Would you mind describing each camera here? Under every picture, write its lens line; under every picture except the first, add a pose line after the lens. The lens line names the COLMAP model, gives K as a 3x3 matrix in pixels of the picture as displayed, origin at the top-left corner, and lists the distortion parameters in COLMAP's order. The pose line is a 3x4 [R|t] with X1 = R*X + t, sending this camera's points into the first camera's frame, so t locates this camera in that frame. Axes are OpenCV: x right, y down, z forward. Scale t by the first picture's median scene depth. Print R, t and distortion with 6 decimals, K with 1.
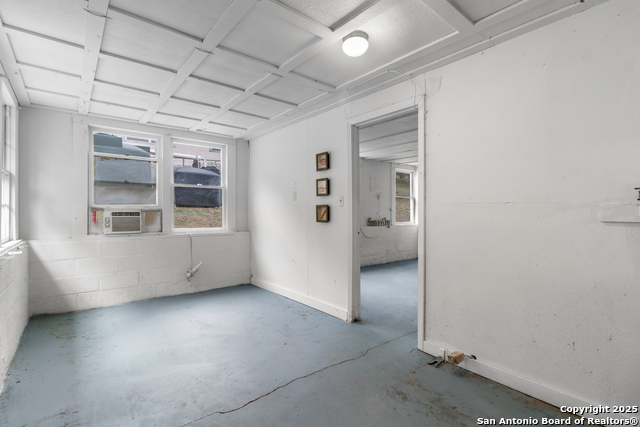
lens RADIAL K [[300.3, 0, 320.1], [0, 300.3, 214.5], [0, 0, 1]] dist [0.004865, -0.000514]
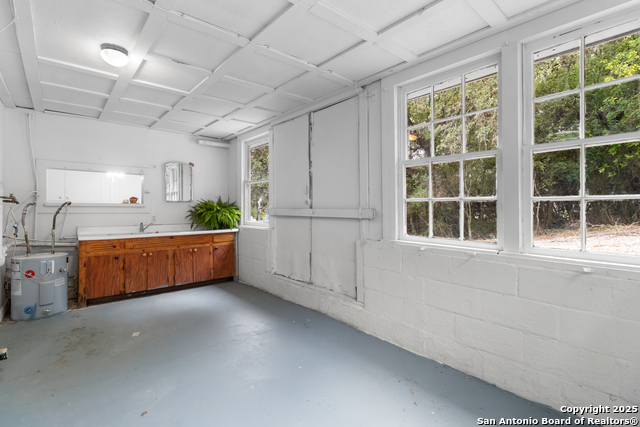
lens RADIAL K [[300.3, 0, 321.6], [0, 300.3, 208.0], [0, 0, 1]] dist [0.004865, -0.000514]
pose [[-0.999667, -0.002152, -0.025732, -0.566132], [-0.002531, 0.999889, 0.014704, -0.022349], [0.025698, 0.014764, -0.999561, 1.951603]]
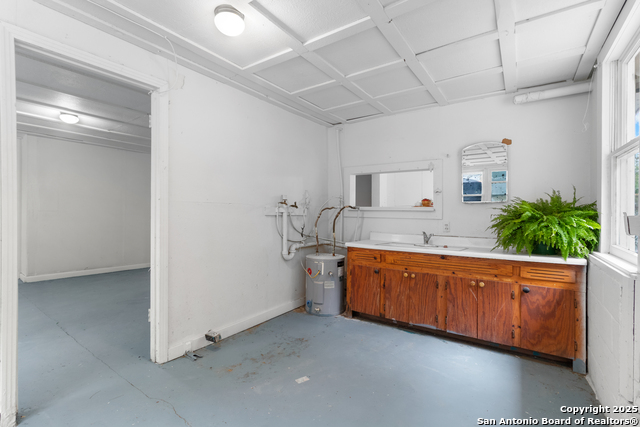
lens RADIAL K [[300.3, 0, 307.2], [0, 300.3, 211.9], [0, 0, 1]] dist [0.004865, -0.000514]
pose [[-0.260530, -0.005615, 0.965449, -0.732144], [0.004741, 0.999964, 0.007095, -0.007648], [-0.965454, 0.006425, -0.260494, 0.925893]]
